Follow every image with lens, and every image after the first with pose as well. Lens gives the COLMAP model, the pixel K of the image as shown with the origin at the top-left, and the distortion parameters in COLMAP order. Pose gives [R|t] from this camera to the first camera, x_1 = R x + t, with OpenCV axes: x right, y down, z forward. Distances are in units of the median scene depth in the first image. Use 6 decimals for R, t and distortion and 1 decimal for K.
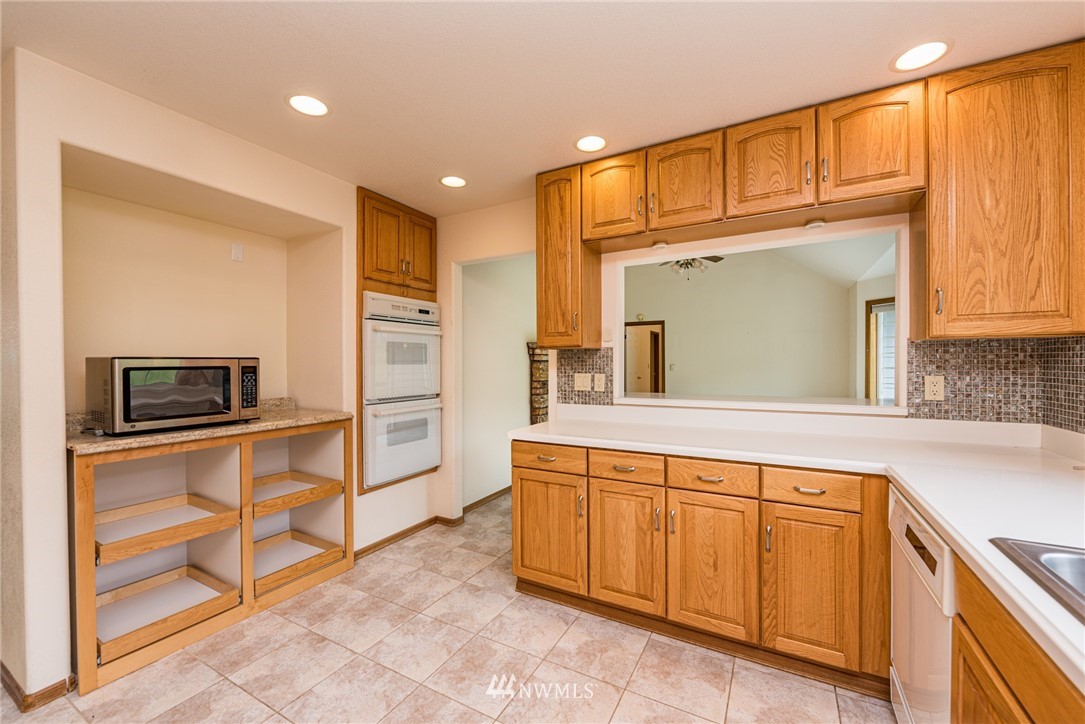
lens RADIAL K [[432.3, 0, 541.8], [0, 432.3, 363.0], [0, 0, 1]] dist [-0.006273, -0.001038]
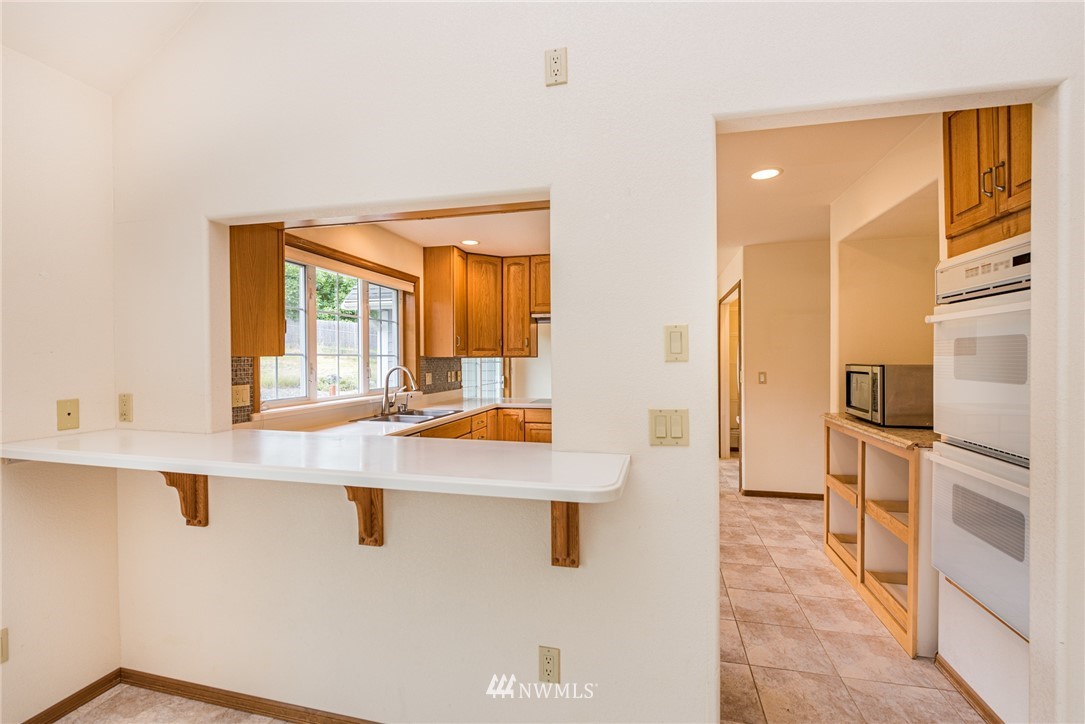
lens RADIAL K [[476.0, 0, 539.1], [0, 476.0, 359.5], [0, 0, 1]] dist [0.002839, 0.000096]
pose [[-0.966200, 0.008383, -0.257656, 0.536745], [0.007803, 0.999964, 0.003271, -0.045593], [0.257674, 0.001150, -0.966231, 2.371260]]
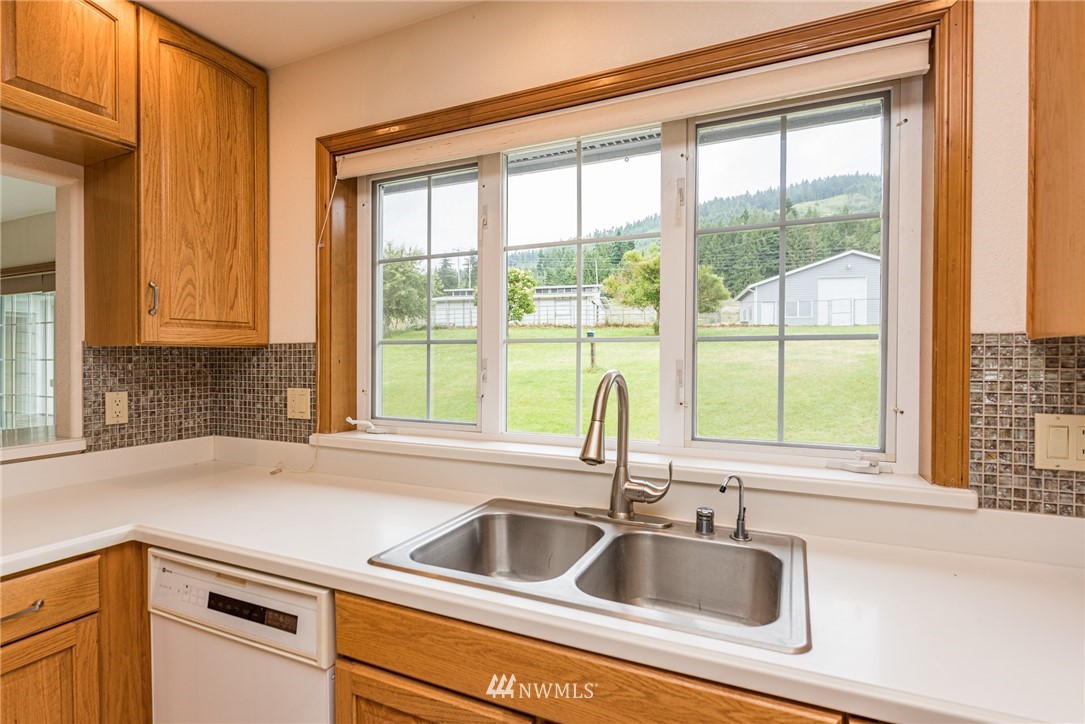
lens RADIAL K [[543.3, 0, 543.2], [0, 543.3, 360.9], [0, 0, 1]] dist [0.002673, -0.000202]
pose [[-0.068393, -0.003534, 0.997652, -0.113720], [0.004366, 0.999983, 0.003842, -0.027726], [-0.997649, 0.004619, -0.068376, 0.324062]]
